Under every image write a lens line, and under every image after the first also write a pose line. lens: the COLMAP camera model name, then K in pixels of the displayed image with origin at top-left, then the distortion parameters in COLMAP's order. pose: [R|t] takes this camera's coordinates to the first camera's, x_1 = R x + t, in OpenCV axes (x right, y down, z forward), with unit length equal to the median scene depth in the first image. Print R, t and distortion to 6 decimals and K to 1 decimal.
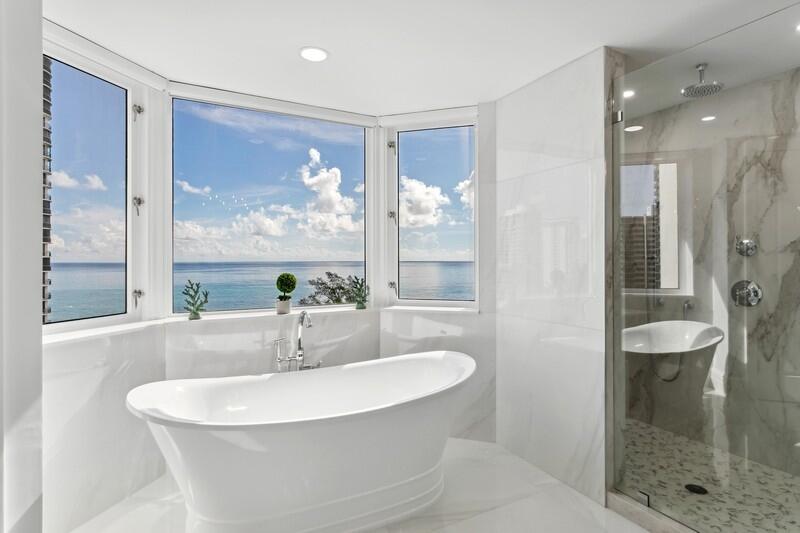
lens RADIAL K [[428.7, 0, 400.0], [0, 428.7, 266.5], [0, 0, 1]] dist [0.001185, 0.000026]
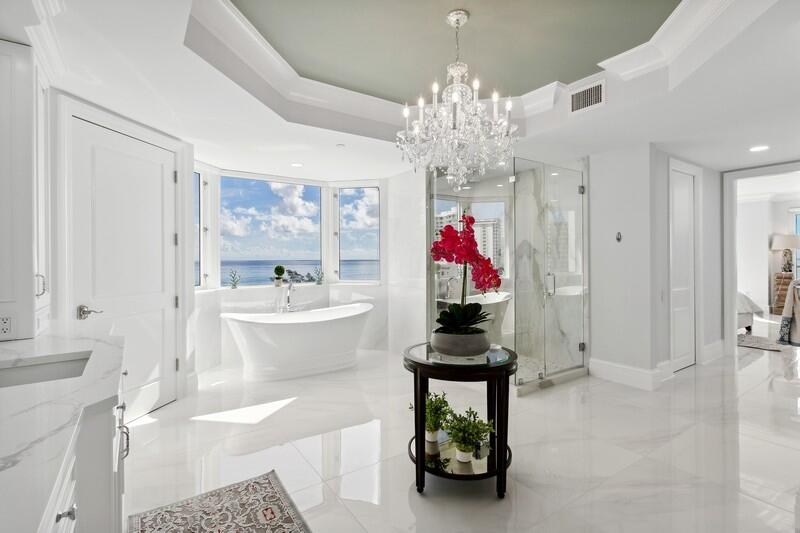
lens RADIAL K [[414.7, 0, 400.0], [0, 414.7, 266.5], [0, 0, 1]] dist [-0.002579, -0.000174]
pose [[0.995544, -0.003883, 0.094215, 0.085324], [0.003723, 0.999991, 0.001878, 0.015949], [-0.094222, -0.001519, 0.995550, -0.787060]]
